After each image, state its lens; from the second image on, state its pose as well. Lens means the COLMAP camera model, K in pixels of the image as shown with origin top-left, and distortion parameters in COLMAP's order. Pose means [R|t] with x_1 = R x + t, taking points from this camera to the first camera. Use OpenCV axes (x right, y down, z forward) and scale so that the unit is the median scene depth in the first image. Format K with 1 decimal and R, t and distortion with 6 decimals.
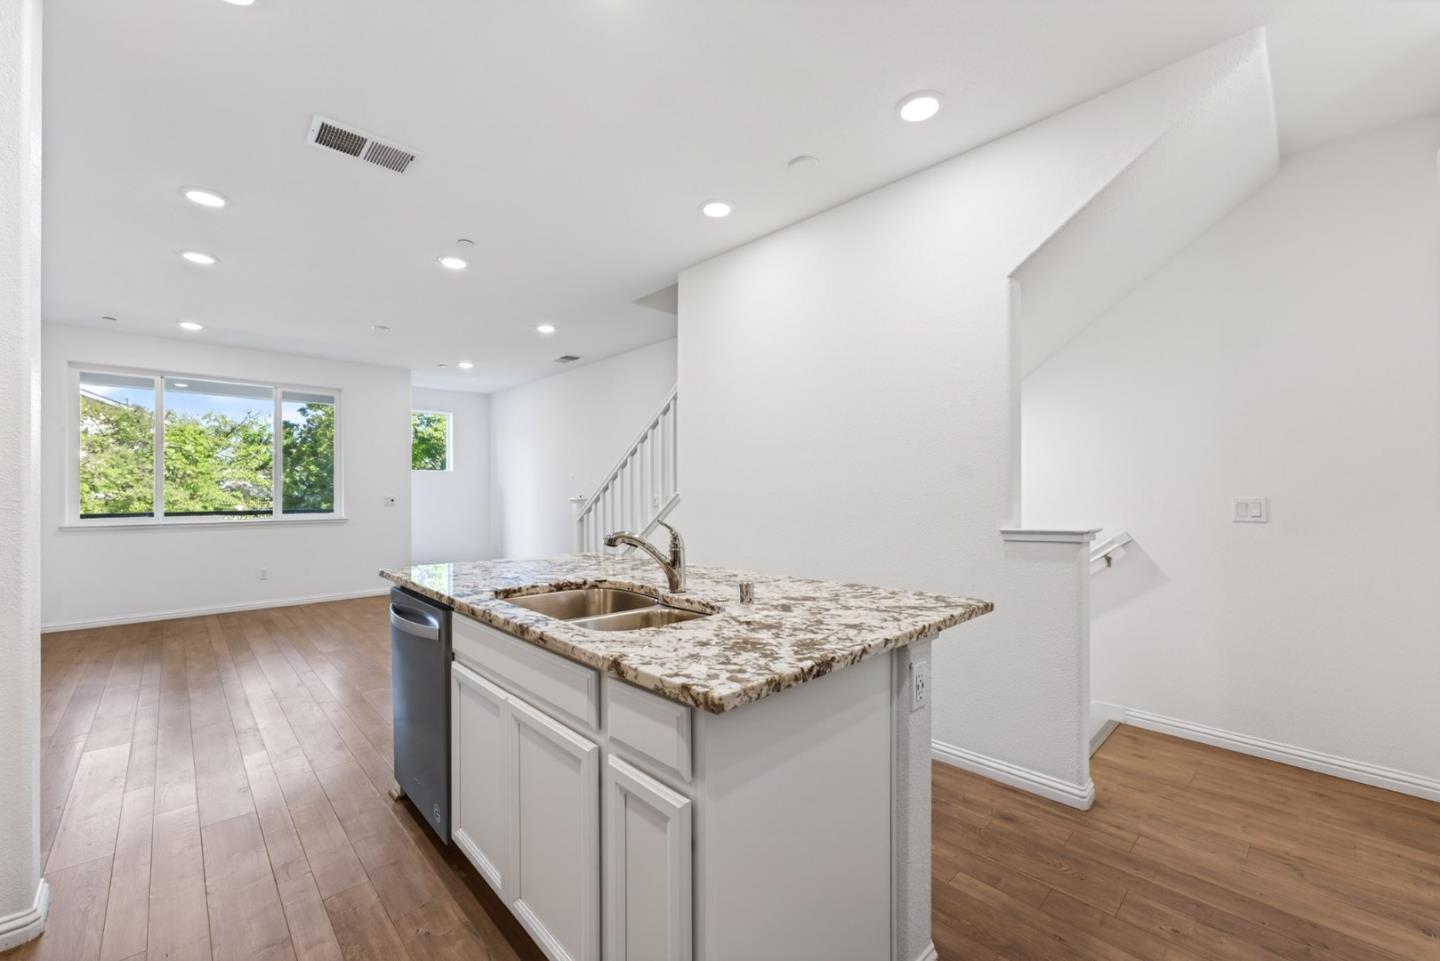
lens RADIAL K [[575.8, 0, 715.7], [0, 575.8, 486.5], [0, 0, 1]] dist [-0.014697, -0.001302]
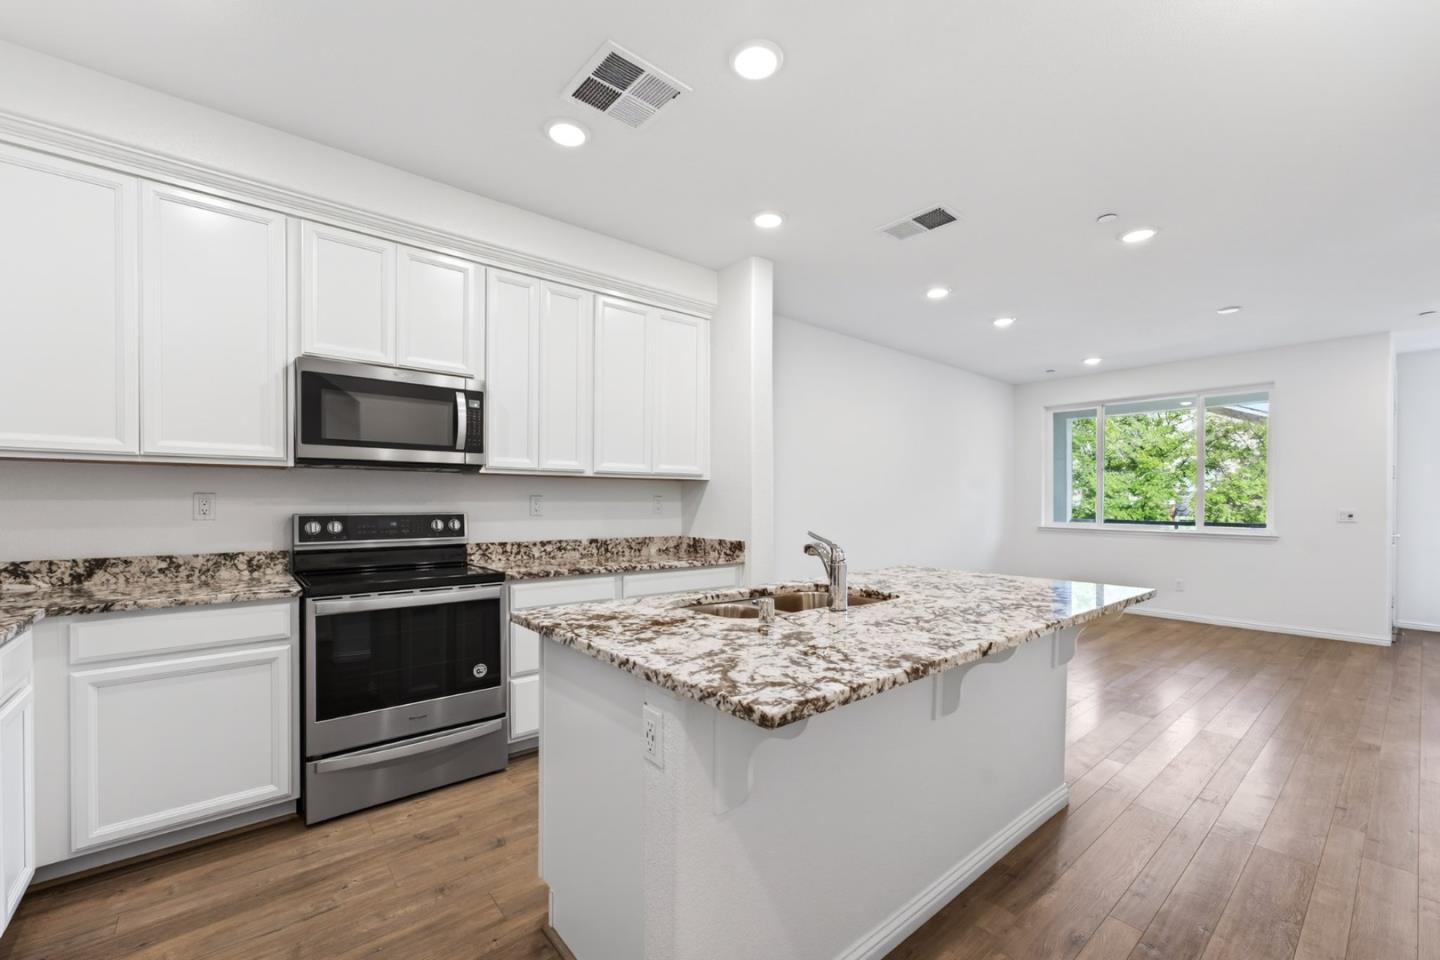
lens RADIAL K [[597.3, 0, 723.7], [0, 597.3, 505.3], [0, 0, 1]] dist [-0.026517, 0.000104]
pose [[-0.070226, 0.009856, -0.997482, 0.309555], [0.004458, 0.999944, 0.009567, -0.000660], [0.997521, -0.003775, -0.070266, 0.295634]]
